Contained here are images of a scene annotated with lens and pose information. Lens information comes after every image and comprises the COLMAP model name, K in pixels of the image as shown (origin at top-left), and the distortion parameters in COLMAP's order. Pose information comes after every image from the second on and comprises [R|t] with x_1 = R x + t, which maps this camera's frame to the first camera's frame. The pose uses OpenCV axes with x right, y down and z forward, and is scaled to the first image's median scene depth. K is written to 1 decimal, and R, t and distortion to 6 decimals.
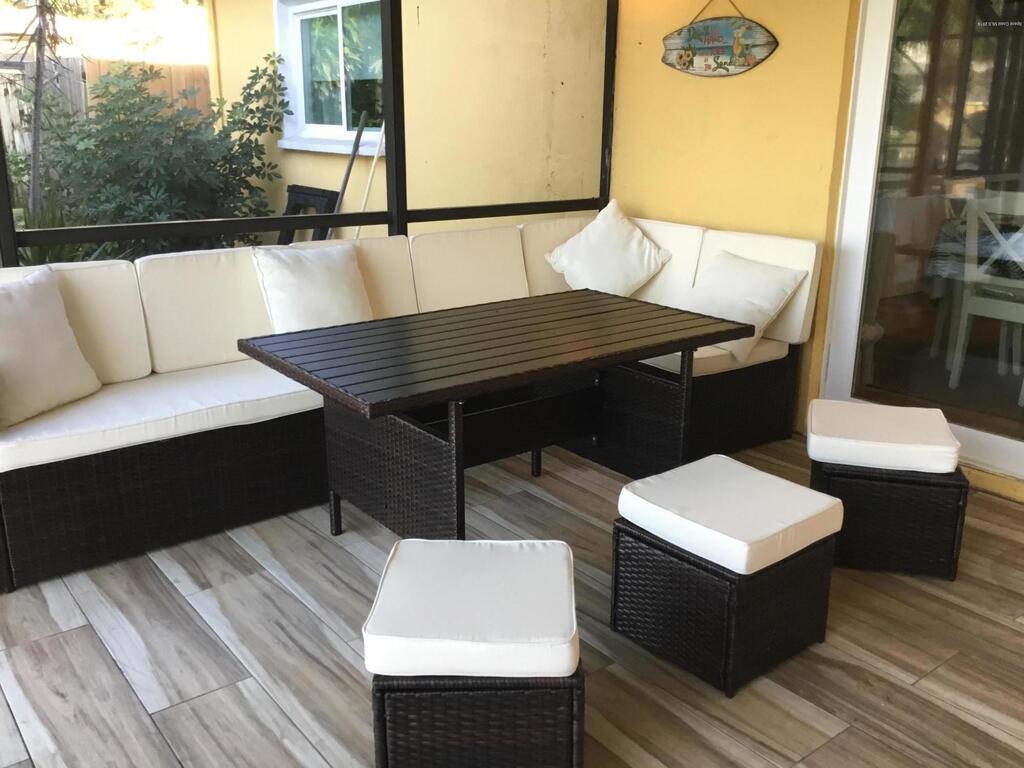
lens RADIAL K [[927.8, 0, 511.5], [0, 927.8, 386.0], [0, 0, 1]] dist [0.091448, -0.167905]
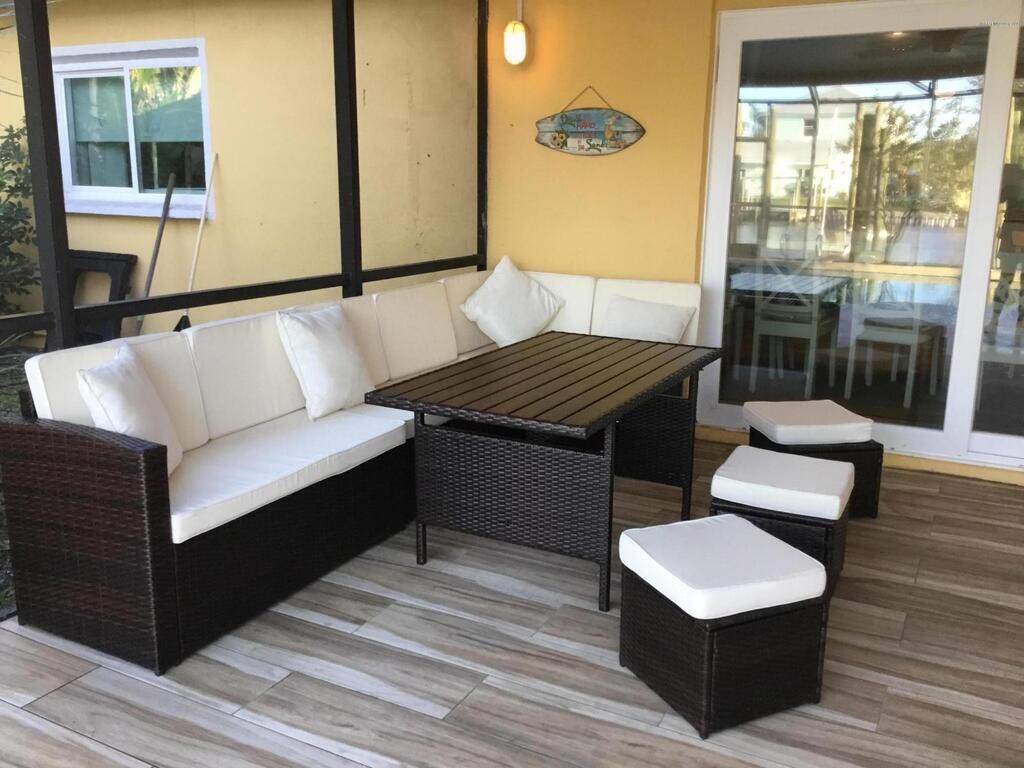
lens RADIAL K [[927.8, 0, 510.3], [0, 927.8, 381.0], [0, 0, 1]] dist [0.091448, -0.167905]
pose [[0.909732, -0.085825, 0.406229, -0.405230], [0.109000, 0.993453, -0.034211, -0.005358], [-0.400633, 0.075402, 0.913131, -0.054312]]
